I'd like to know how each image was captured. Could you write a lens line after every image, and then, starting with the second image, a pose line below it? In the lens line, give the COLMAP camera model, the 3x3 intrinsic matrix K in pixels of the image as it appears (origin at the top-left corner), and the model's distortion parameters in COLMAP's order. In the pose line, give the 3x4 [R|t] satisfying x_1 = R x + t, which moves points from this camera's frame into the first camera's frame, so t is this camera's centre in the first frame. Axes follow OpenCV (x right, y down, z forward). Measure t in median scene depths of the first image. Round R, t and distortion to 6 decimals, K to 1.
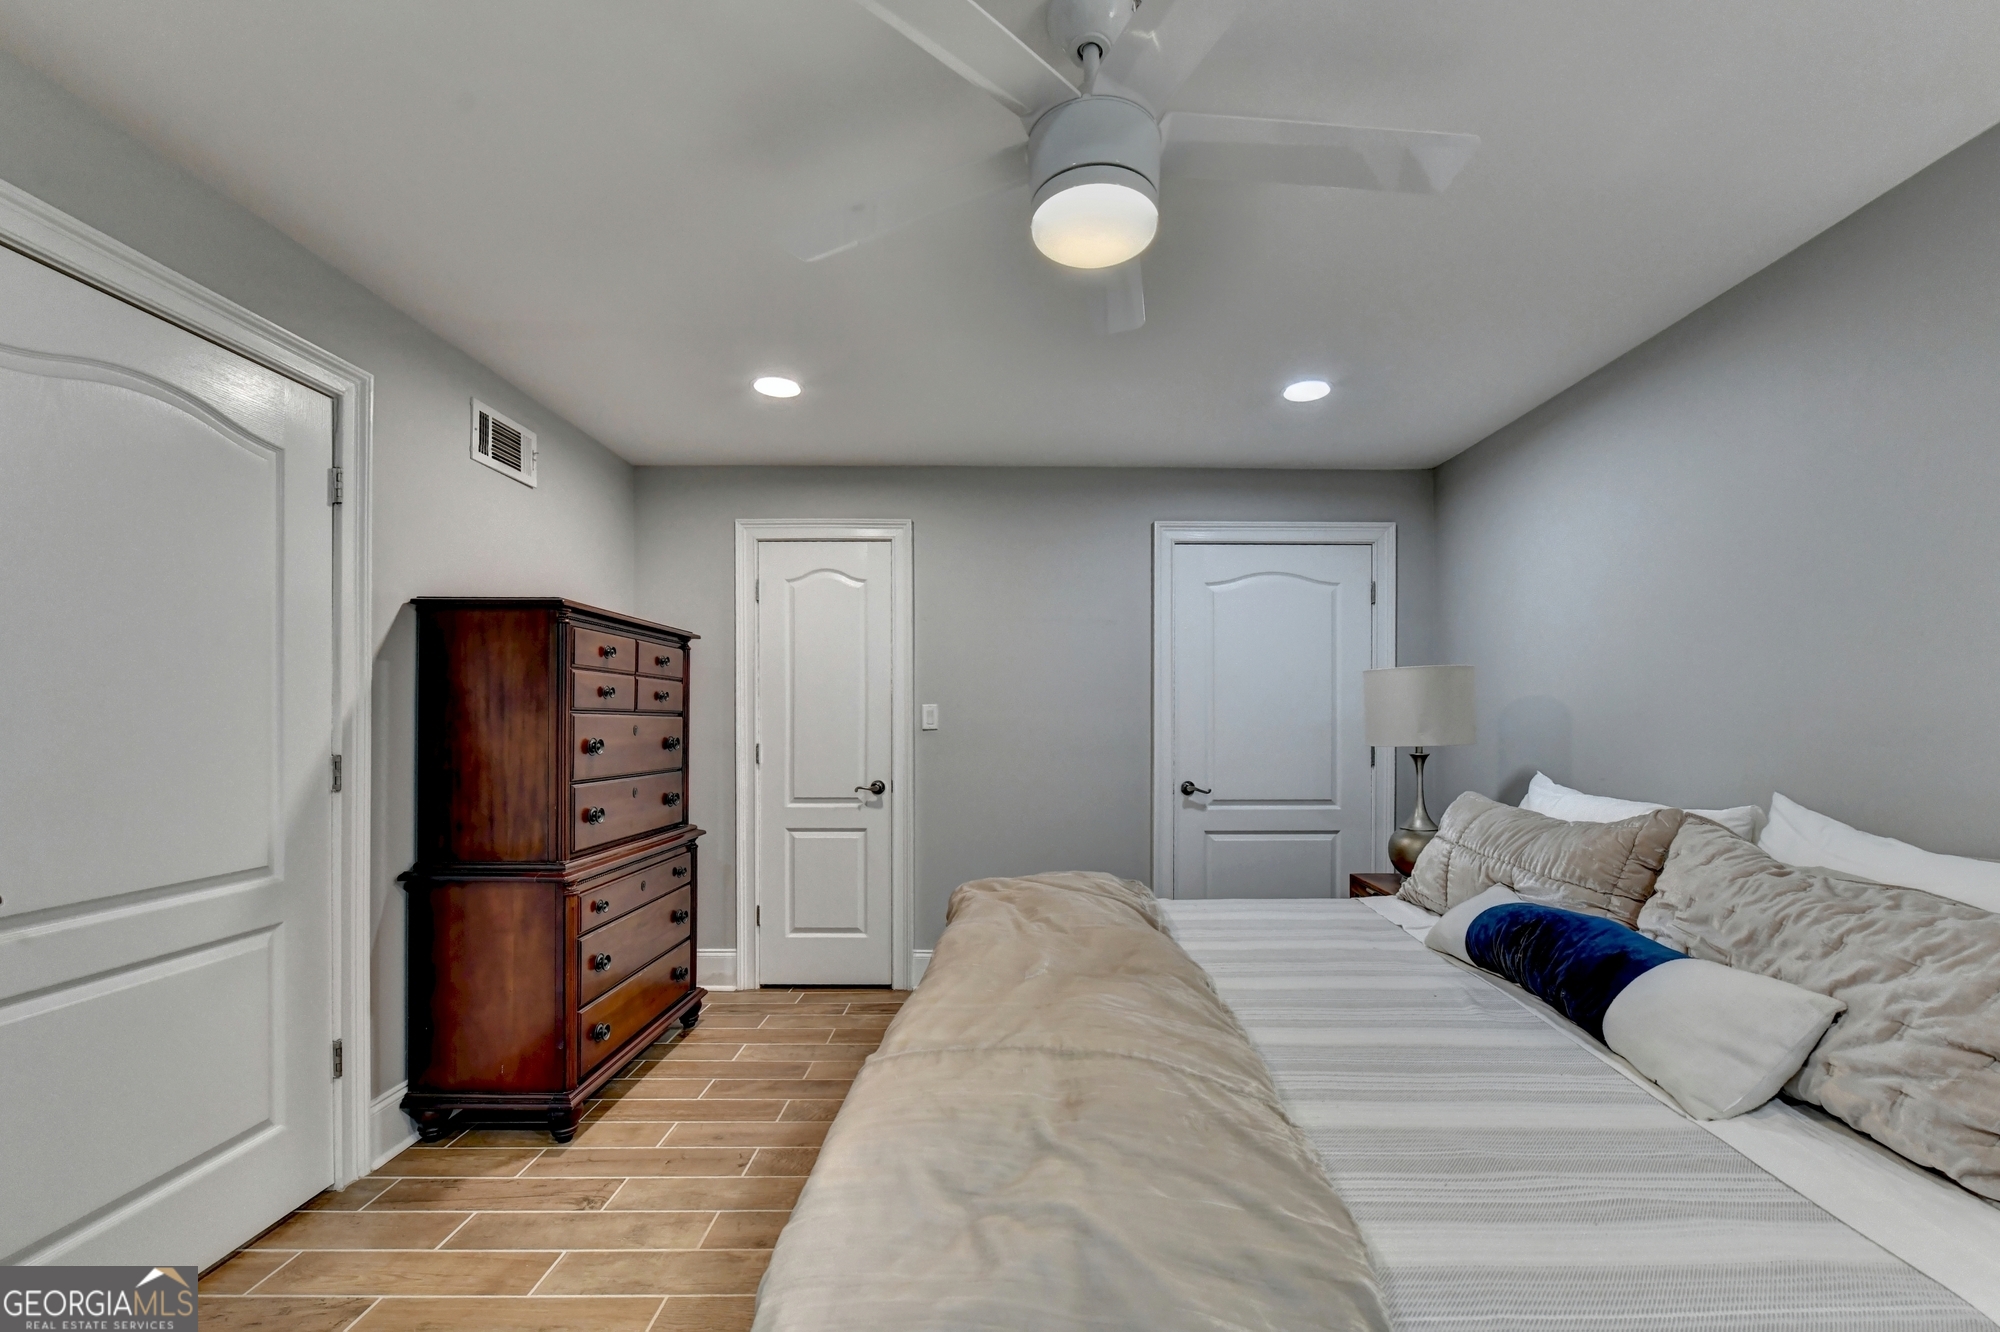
lens RADIAL K [[847.3, 0, 1023.2], [0, 847.3, 718.9], [0, 0, 1]] dist [0.000089, 0.000076]
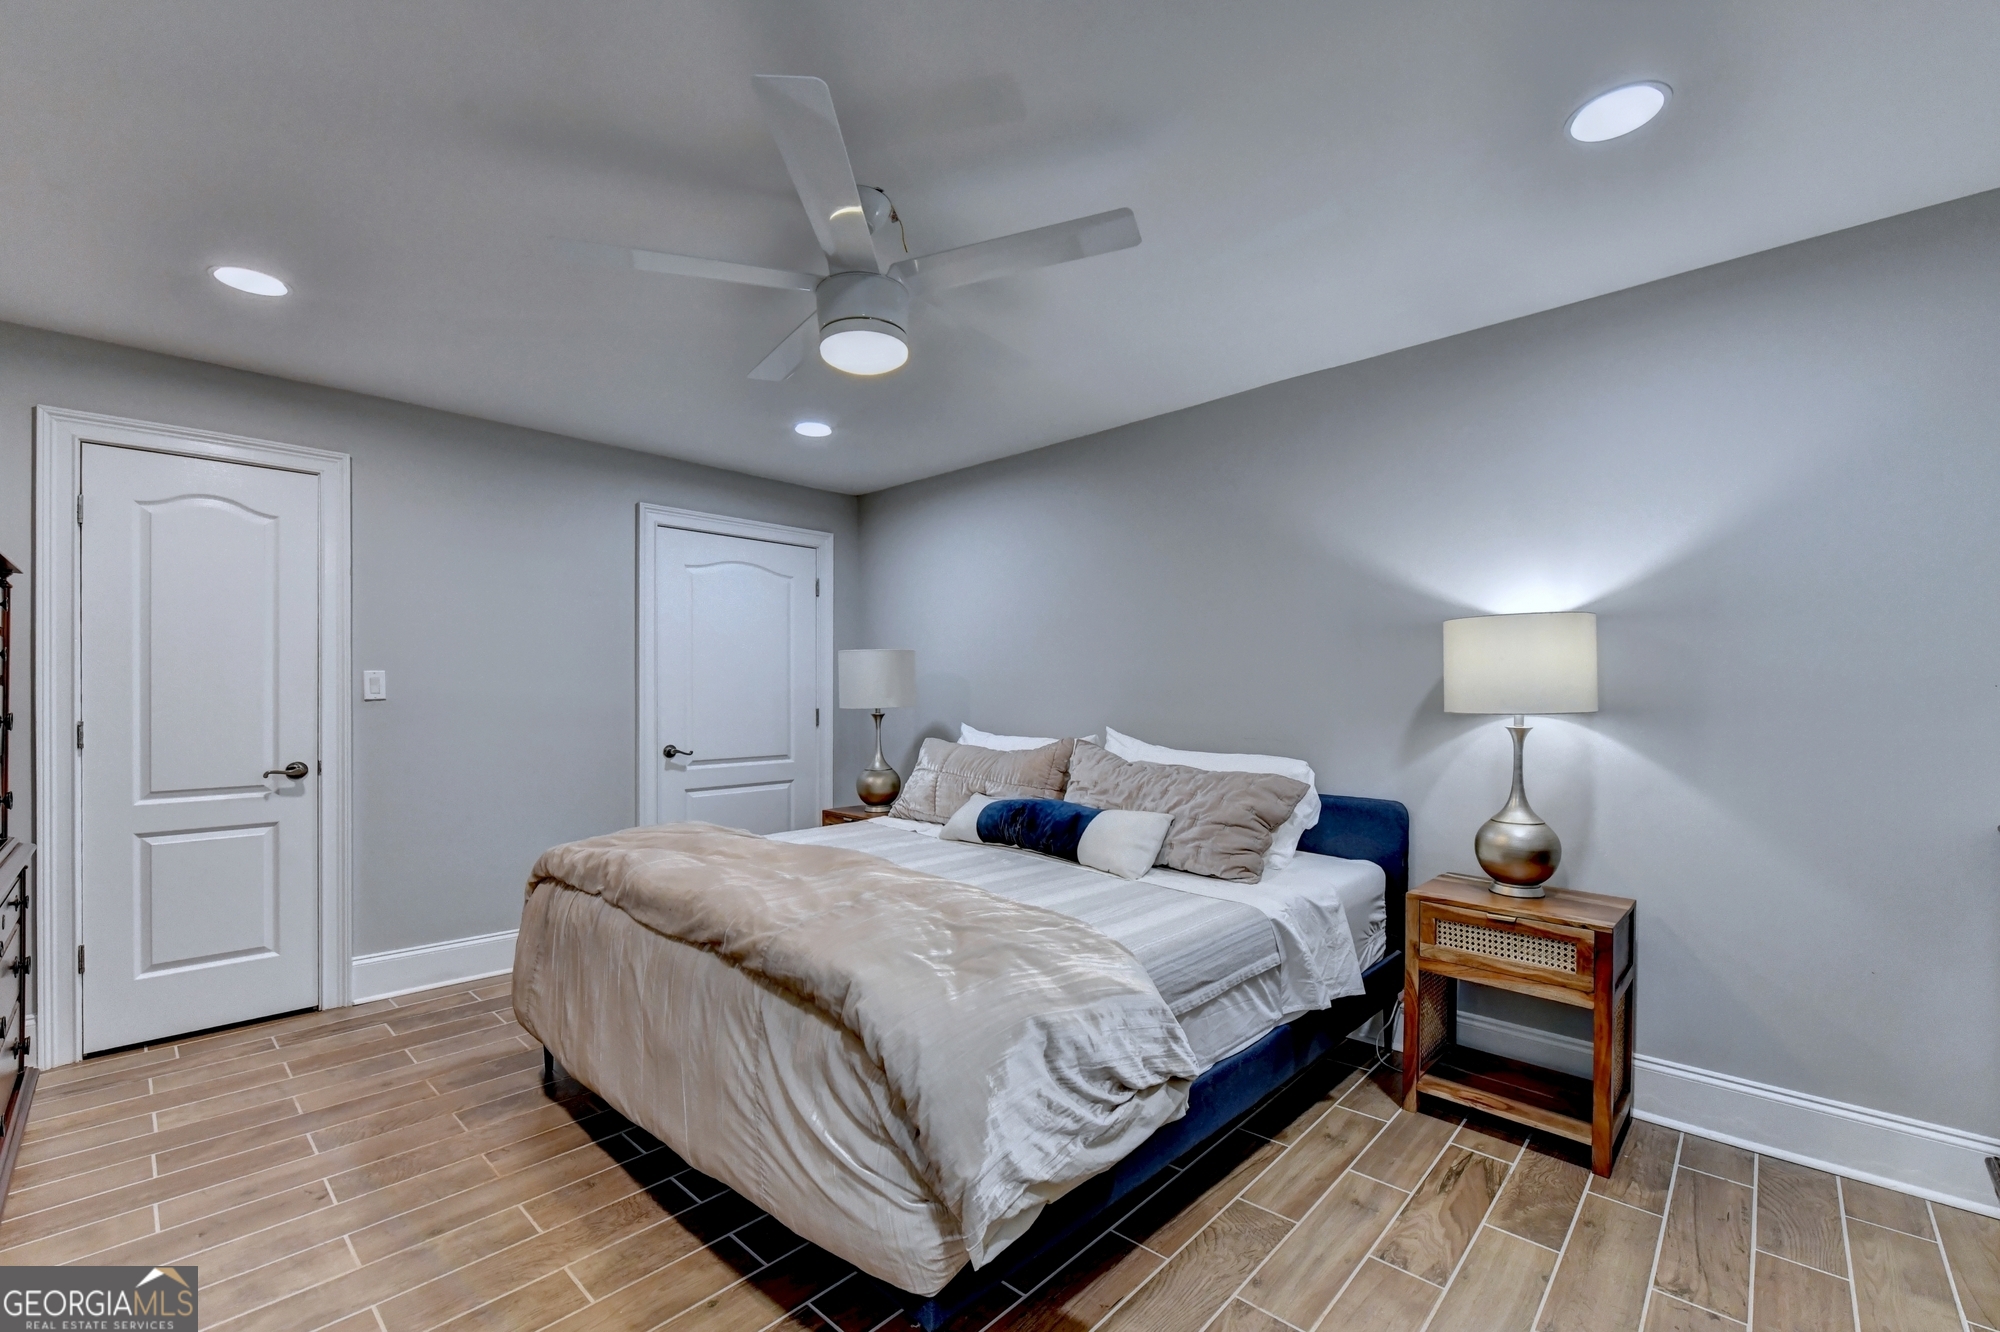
lens RADIAL K [[828.9, 0, 1013.9], [0, 828.9, 691.1], [0, 0, 1]] dist [-0.001937, -0.003206]
pose [[0.696649, -0.001530, 0.717411, -0.333959], [0.000704, 0.999999, 0.001449, 0.003604], [-0.717412, -0.000505, 0.696649, -0.076154]]
